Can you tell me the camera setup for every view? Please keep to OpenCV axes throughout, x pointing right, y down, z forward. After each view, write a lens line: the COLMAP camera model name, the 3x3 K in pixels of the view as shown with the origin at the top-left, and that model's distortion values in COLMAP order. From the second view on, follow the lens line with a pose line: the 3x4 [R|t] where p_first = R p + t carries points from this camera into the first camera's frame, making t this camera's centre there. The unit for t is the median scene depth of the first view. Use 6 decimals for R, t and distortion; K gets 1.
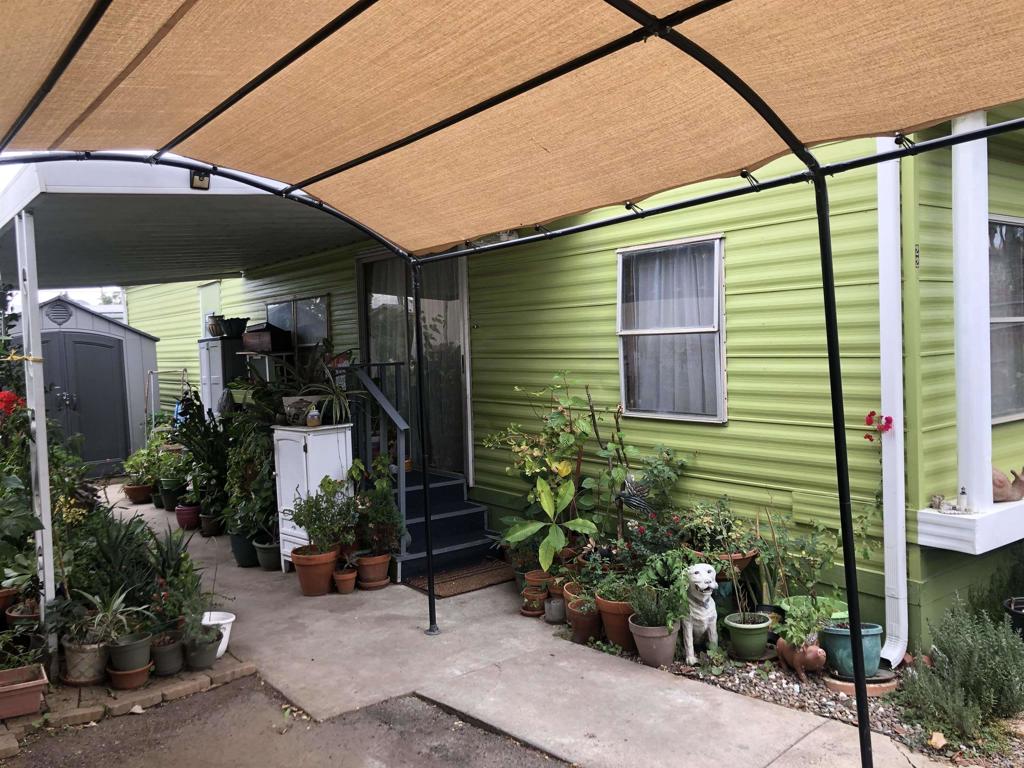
lens RADIAL K [[833.9, 0, 513.4], [0, 833.9, 376.6], [0, 0, 1]] dist [0.013458, 0.003380]
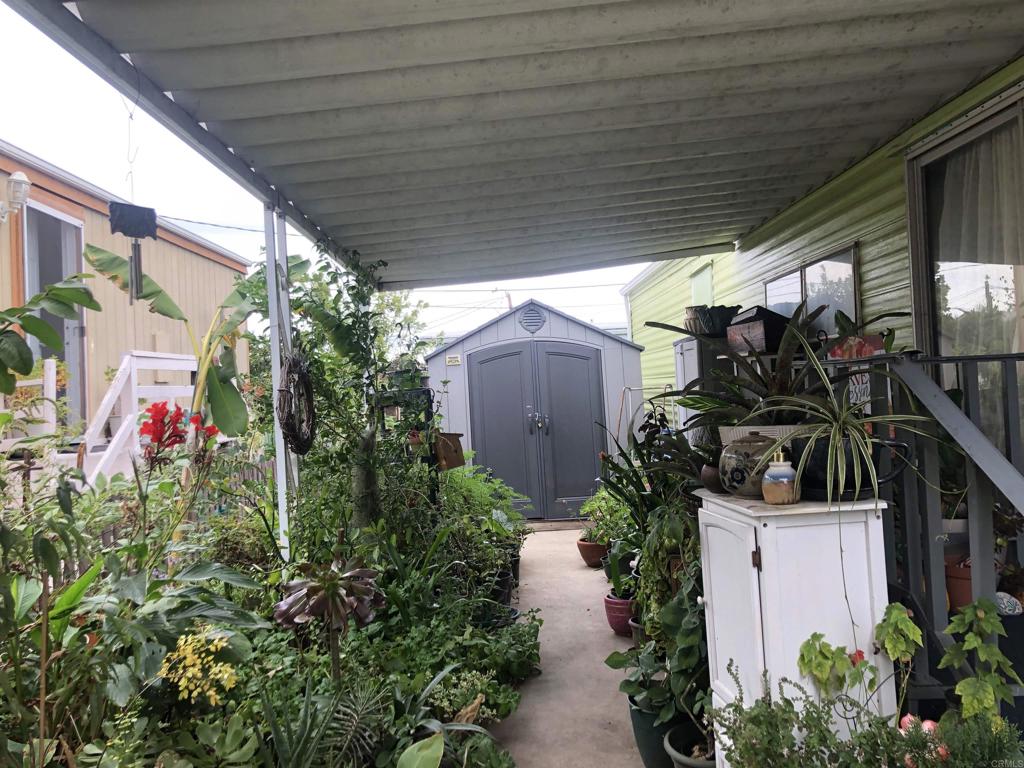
lens RADIAL K [[833.9, 0, 510.8], [0, 833.9, 360.8], [0, 0, 1]] dist [0.013458, 0.003380]
pose [[0.795964, -0.025925, -0.604789, -0.094888], [-0.003603, 0.998862, -0.047560, 0.010939], [0.605333, 0.040035, 0.794965, 0.577695]]
